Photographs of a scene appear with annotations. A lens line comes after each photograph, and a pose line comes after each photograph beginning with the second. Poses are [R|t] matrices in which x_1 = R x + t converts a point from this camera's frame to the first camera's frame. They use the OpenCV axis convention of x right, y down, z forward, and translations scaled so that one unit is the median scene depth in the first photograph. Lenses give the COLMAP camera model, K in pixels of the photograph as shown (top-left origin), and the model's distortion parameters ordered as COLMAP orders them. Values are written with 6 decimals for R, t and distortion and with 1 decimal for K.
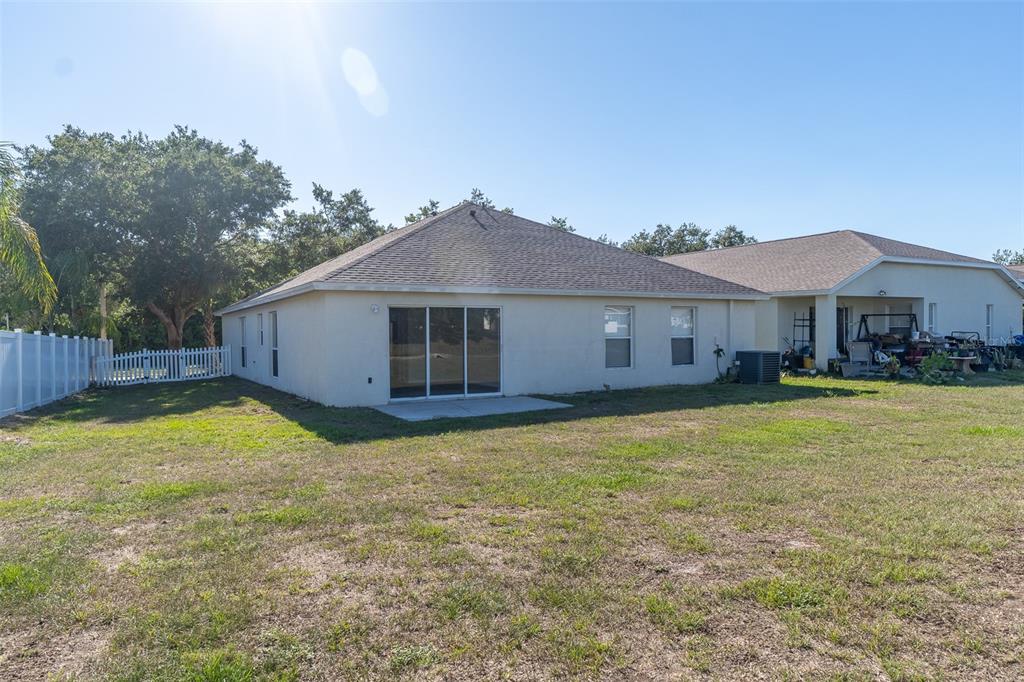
lens RADIAL K [[692.2, 0, 506.1], [0, 692.2, 341.4], [0, 0, 1]] dist [-0.005090, -0.002621]
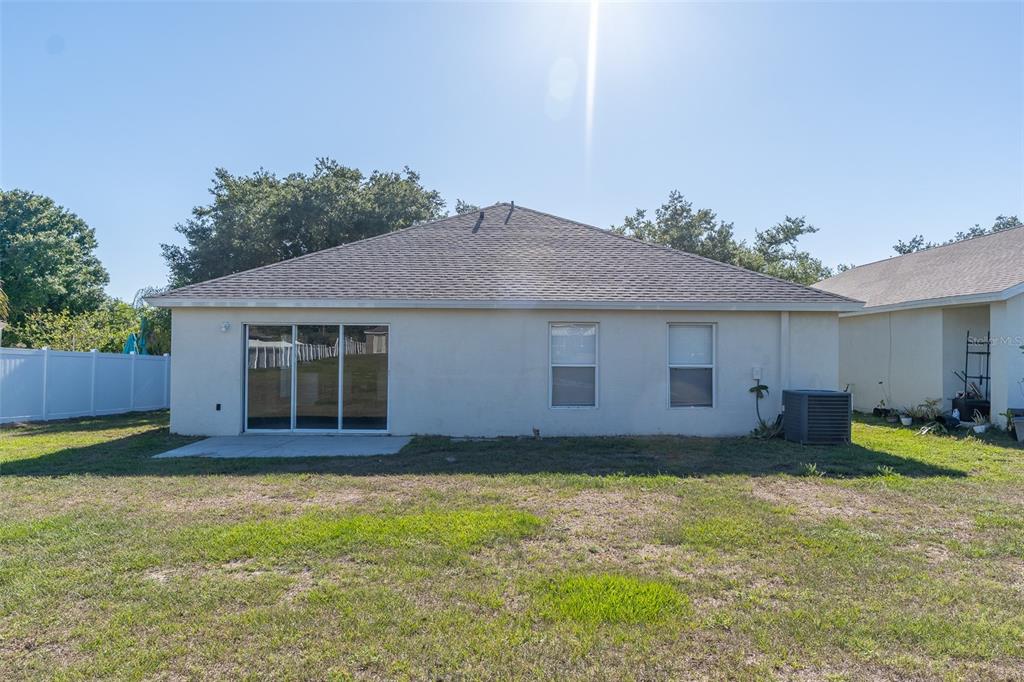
lens RADIAL K [[692.2, 0, 511.5], [0, 692.2, 346.9], [0, 0, 1]] dist [-0.005090, -0.002621]
pose [[0.874687, 0.008694, -0.484611, 0.437657], [-0.019616, 0.999655, -0.017471, -0.010343], [0.484292, 0.024788, 0.874555, 0.310124]]
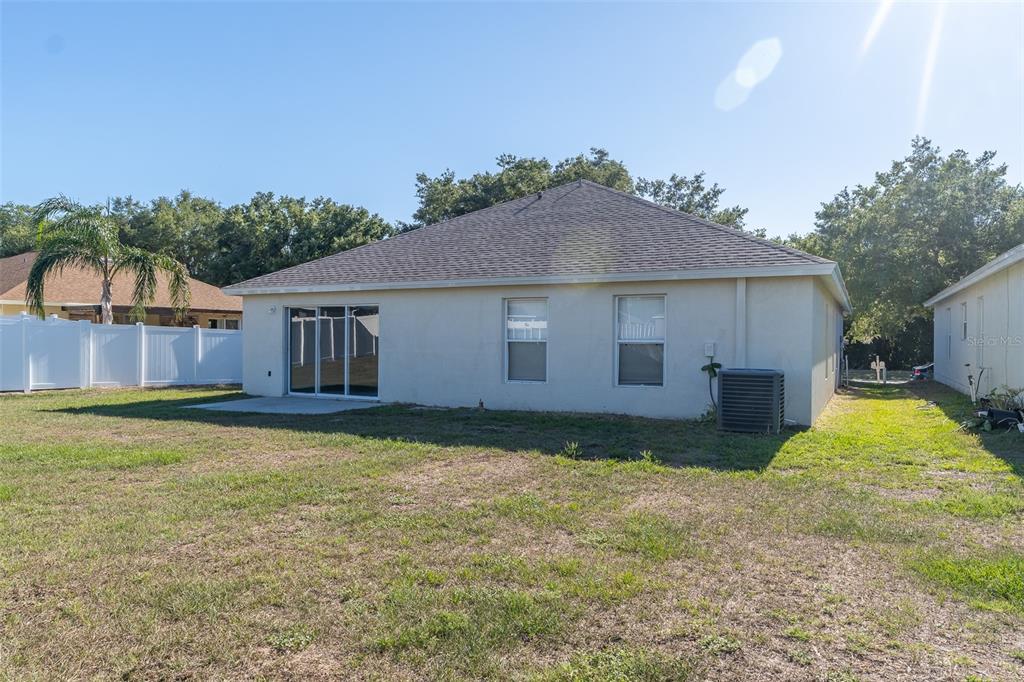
lens RADIAL K [[692.2, 0, 511.4], [0, 692.2, 332.5], [0, 0, 1]] dist [-0.005090, -0.002621]
pose [[0.550320, 0.007089, -0.834924, 0.732879], [-0.017752, 0.999837, -0.003211, -0.010793], [0.834765, 0.016588, 0.550356, 0.551254]]
